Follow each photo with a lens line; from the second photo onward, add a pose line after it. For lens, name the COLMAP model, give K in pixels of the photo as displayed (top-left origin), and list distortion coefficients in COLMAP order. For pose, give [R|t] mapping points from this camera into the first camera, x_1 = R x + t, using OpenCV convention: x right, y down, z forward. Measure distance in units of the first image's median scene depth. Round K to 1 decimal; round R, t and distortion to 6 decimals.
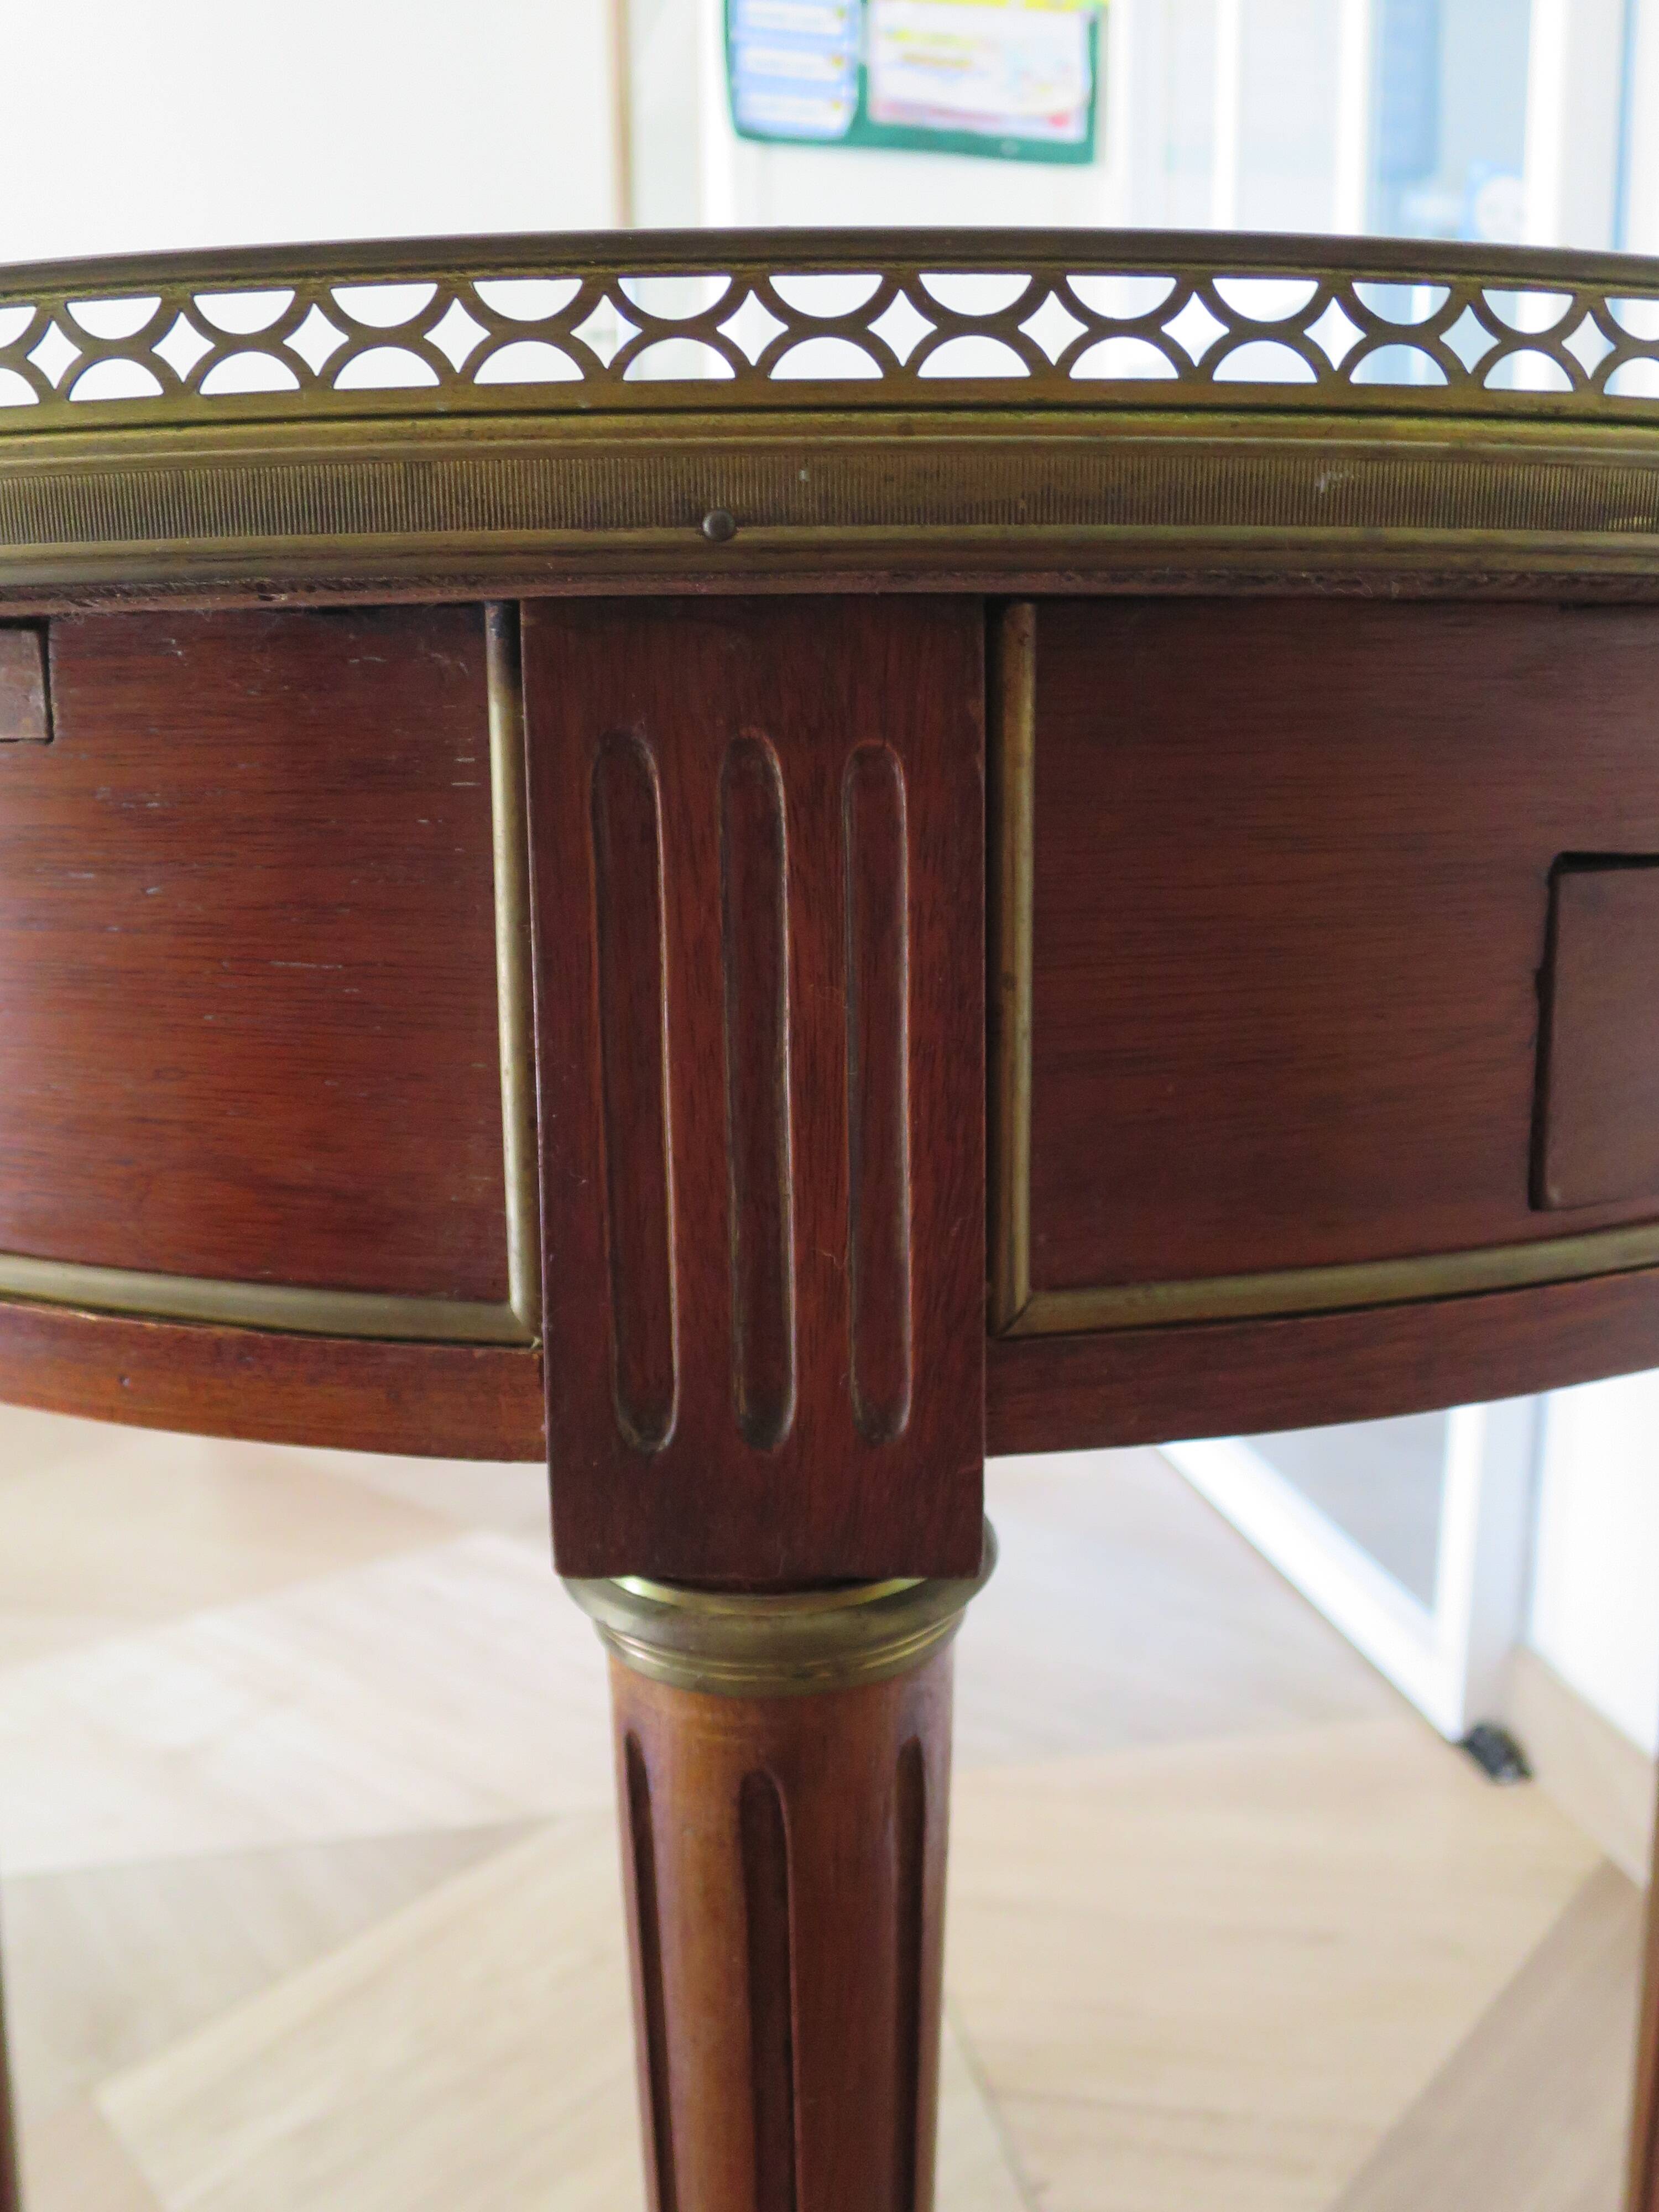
lens RADIAL K [[2050.9, 0, 829.5], [0, 2050.9, 1106.0], [0, 0, 1]] dist [-0.049781, 0.001541]
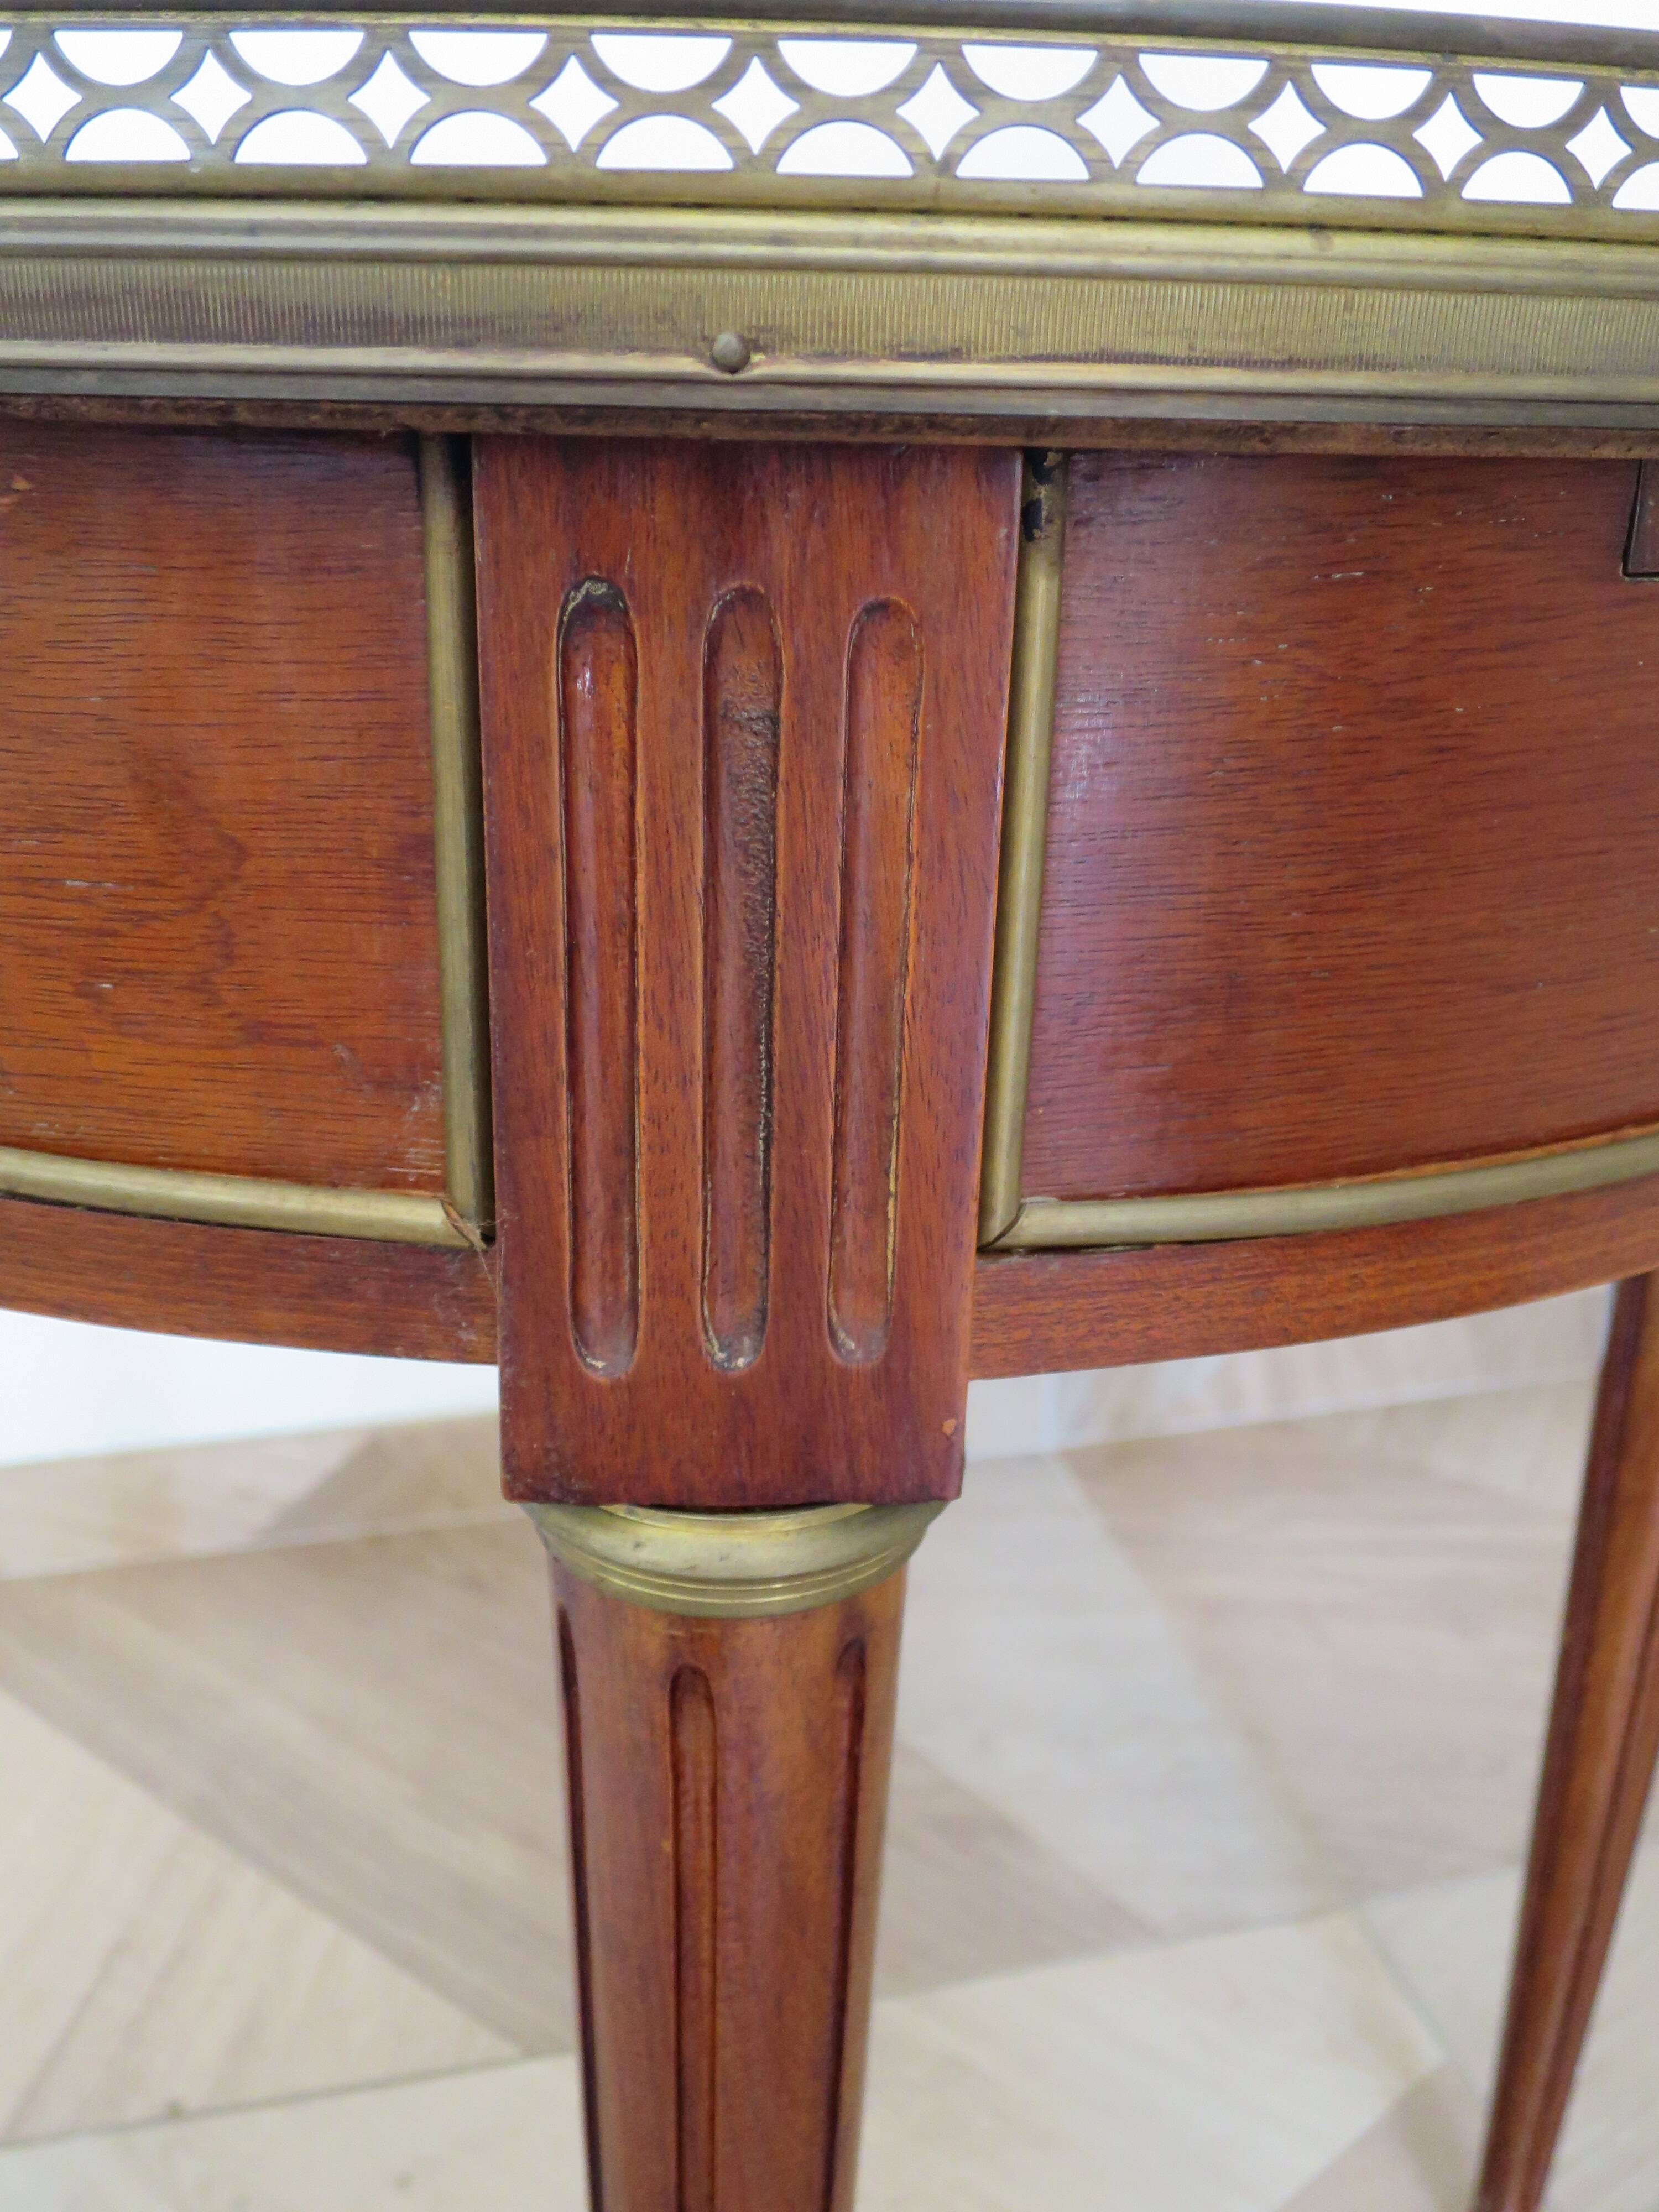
lens RADIAL K [[2050.9, 0, 829.5], [0, 2050.9, 1106.0], [0, 0, 1]] dist [-0.049781, 0.001541]
pose [[-0.054580, -0.366846, 0.928679, -0.510199], [0.189271, 0.909403, 0.370355, -0.131458], [-0.980407, 0.195986, 0.019798, 0.527582]]
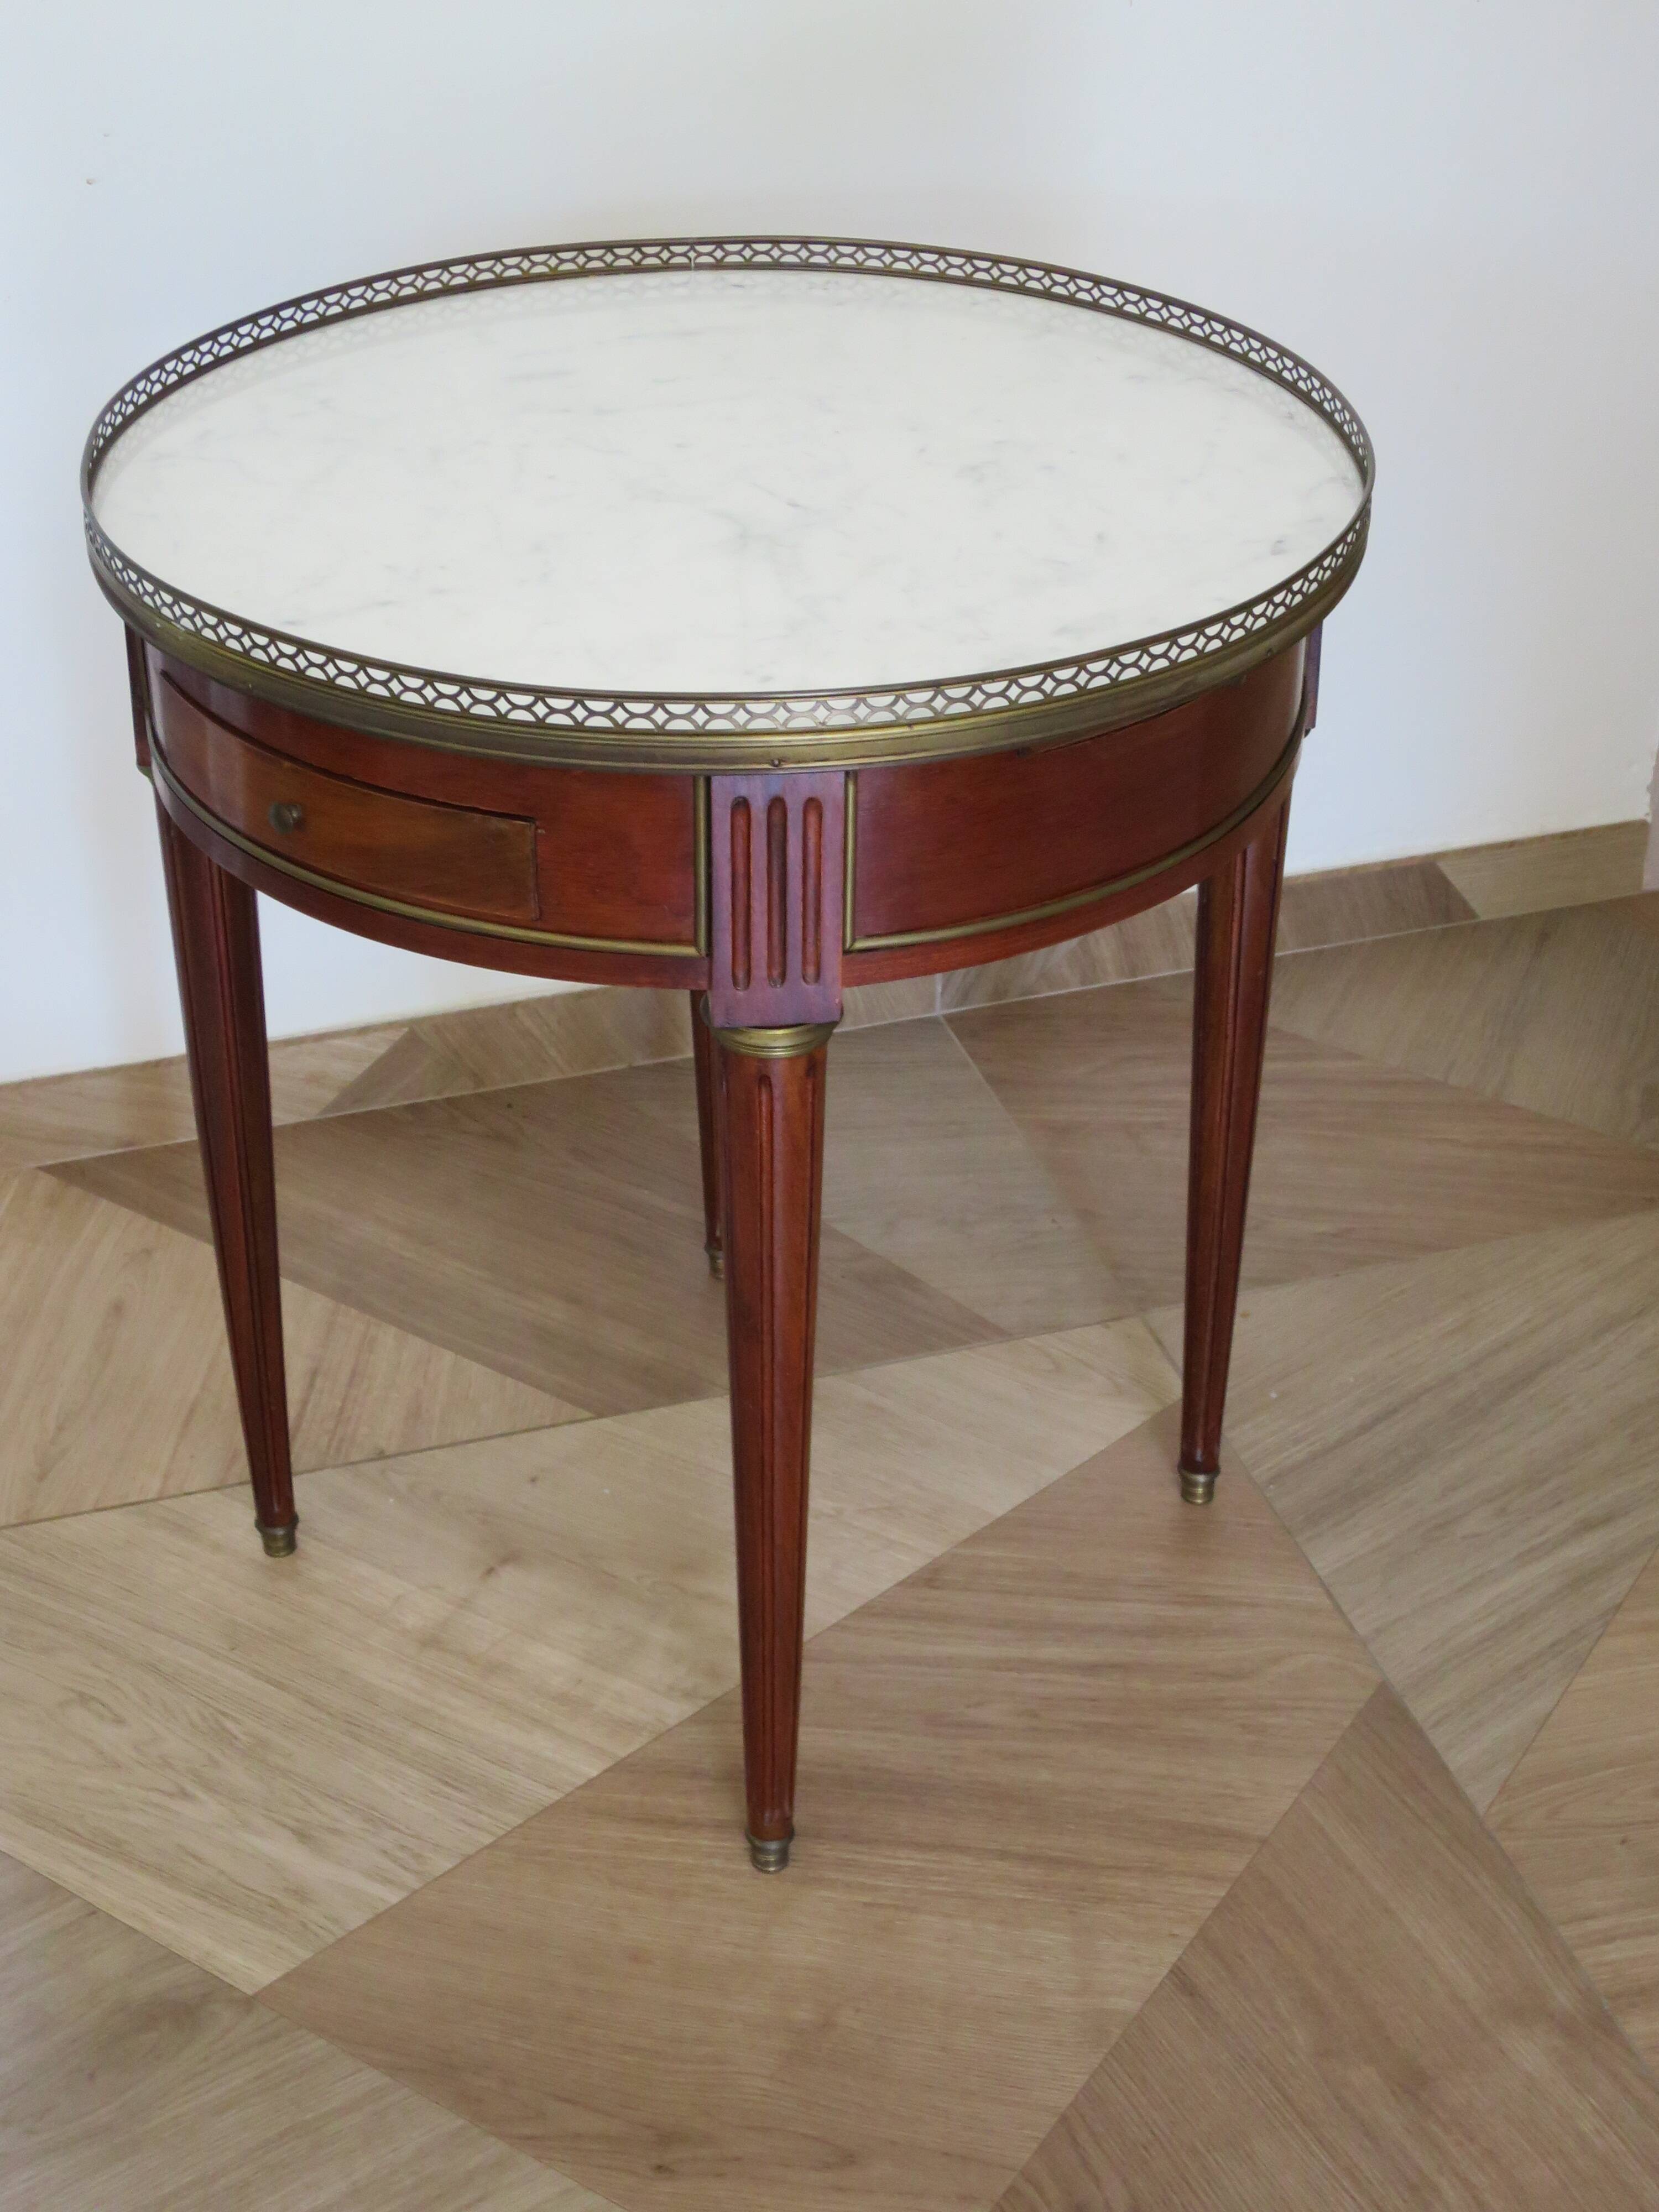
lens RADIAL K [[3105.2, 0, 829.5], [0, 3105.2, 1106.0], [0, 0, 1]] dist [-0.127122, -0.026838]
pose [[-0.109479, -0.529874, 0.840980, -1.425813], [0.206341, 0.815520, 0.540694, -0.678189], [-0.972336, 0.232724, 0.020052, 0.513258]]
